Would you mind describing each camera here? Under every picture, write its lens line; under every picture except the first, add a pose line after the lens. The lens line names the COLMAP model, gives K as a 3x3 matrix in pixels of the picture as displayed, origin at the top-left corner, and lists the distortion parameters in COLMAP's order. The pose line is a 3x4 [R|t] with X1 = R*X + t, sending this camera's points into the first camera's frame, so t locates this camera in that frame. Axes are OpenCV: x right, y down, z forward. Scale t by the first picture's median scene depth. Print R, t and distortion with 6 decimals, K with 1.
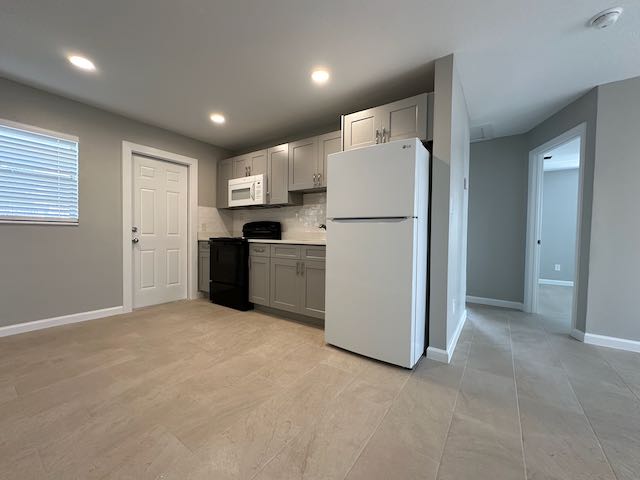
lens RADIAL K [[256.1, 0, 320.0], [0, 256.1, 240.0], [0, 0, 1]] dist [-0.000555, 0.000229]
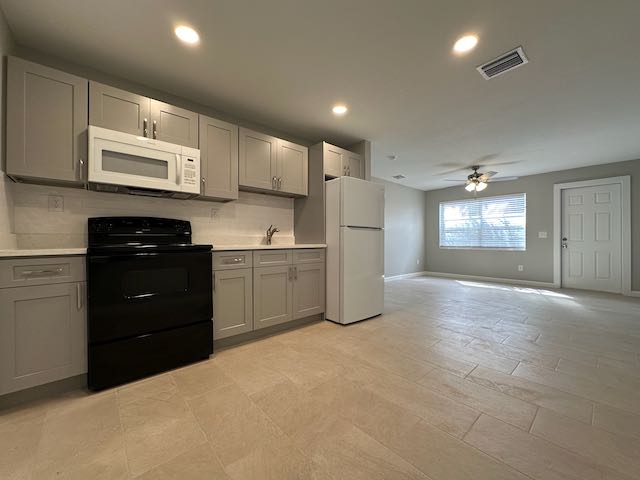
lens RADIAL K [[256.1, 0, 320.0], [0, 256.1, 240.0], [0, 0, 1]] dist [-0.000555, 0.000229]
pose [[0.234145, -0.011734, 0.972131, -0.877467], [0.024115, 0.999690, 0.006258, -0.017296], [-0.971902, 0.021977, 0.234356, 0.586308]]
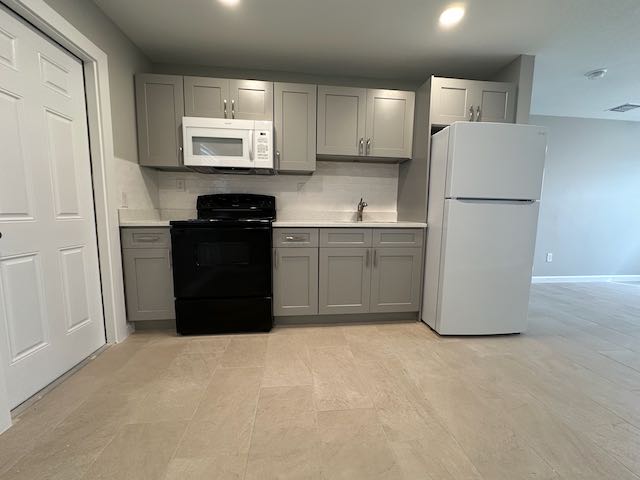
lens RADIAL K [[256.1, 0, 320.0], [0, 256.1, 240.0], [0, 0, 1]] dist [-0.000555, 0.000229]
pose [[0.755998, -0.073585, 0.650425, -0.625680], [0.010440, 0.994890, 0.100420, -0.022998], [-0.654491, -0.069127, 0.752903, 0.446119]]
